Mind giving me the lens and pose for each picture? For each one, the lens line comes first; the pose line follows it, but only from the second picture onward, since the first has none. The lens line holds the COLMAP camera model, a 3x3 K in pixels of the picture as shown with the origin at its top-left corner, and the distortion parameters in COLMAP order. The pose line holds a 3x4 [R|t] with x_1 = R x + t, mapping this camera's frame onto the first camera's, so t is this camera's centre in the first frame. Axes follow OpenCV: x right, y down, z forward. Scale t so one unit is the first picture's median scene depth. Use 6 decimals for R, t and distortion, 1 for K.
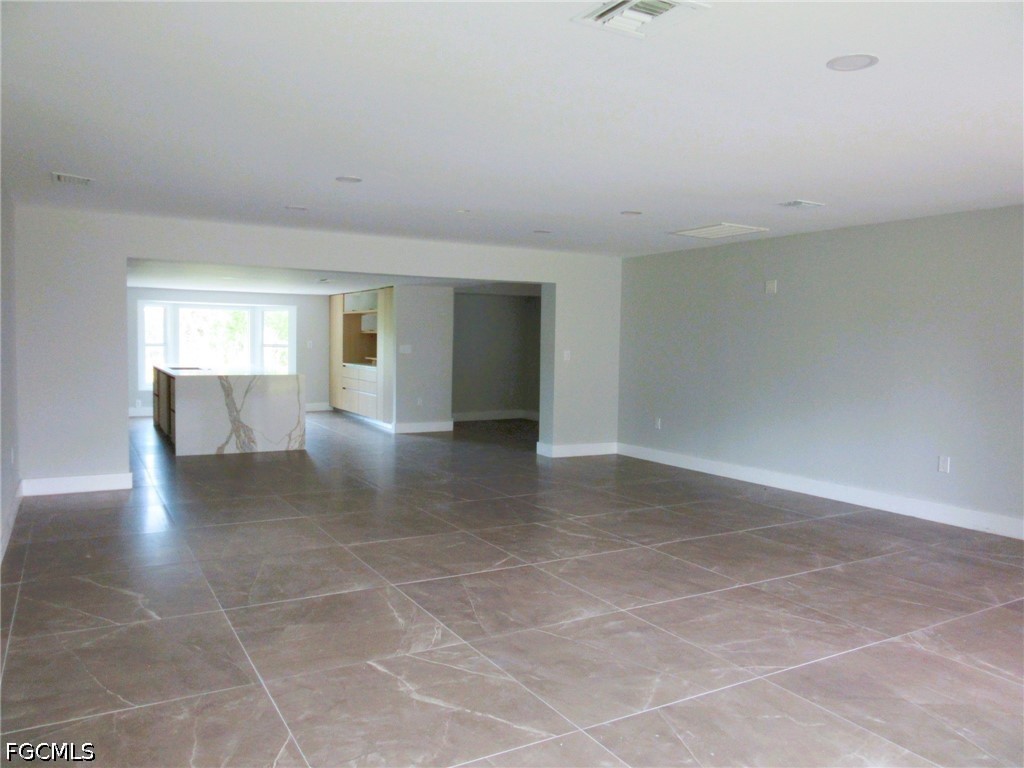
lens RADIAL K [[770.9, 0, 512.0], [0, 770.9, 384.0], [0, 0, 1]] dist [-0.045225, 0.039879]
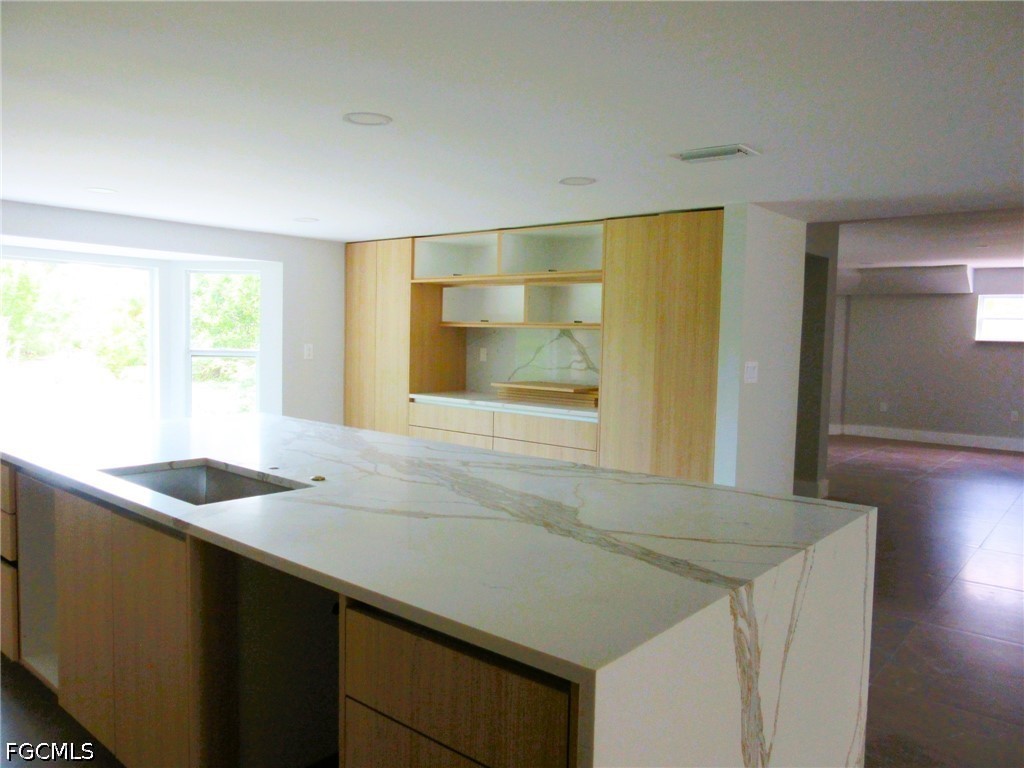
lens RADIAL K [[770.9, 0, 512.0], [0, 770.9, 384.0], [0, 0, 1]] dist [-0.045225, 0.039879]
pose [[0.939102, -0.020549, 0.343024, -0.835274], [0.014330, 0.999684, 0.020656, -0.109200], [-0.343340, -0.014482, 0.939099, 1.486990]]
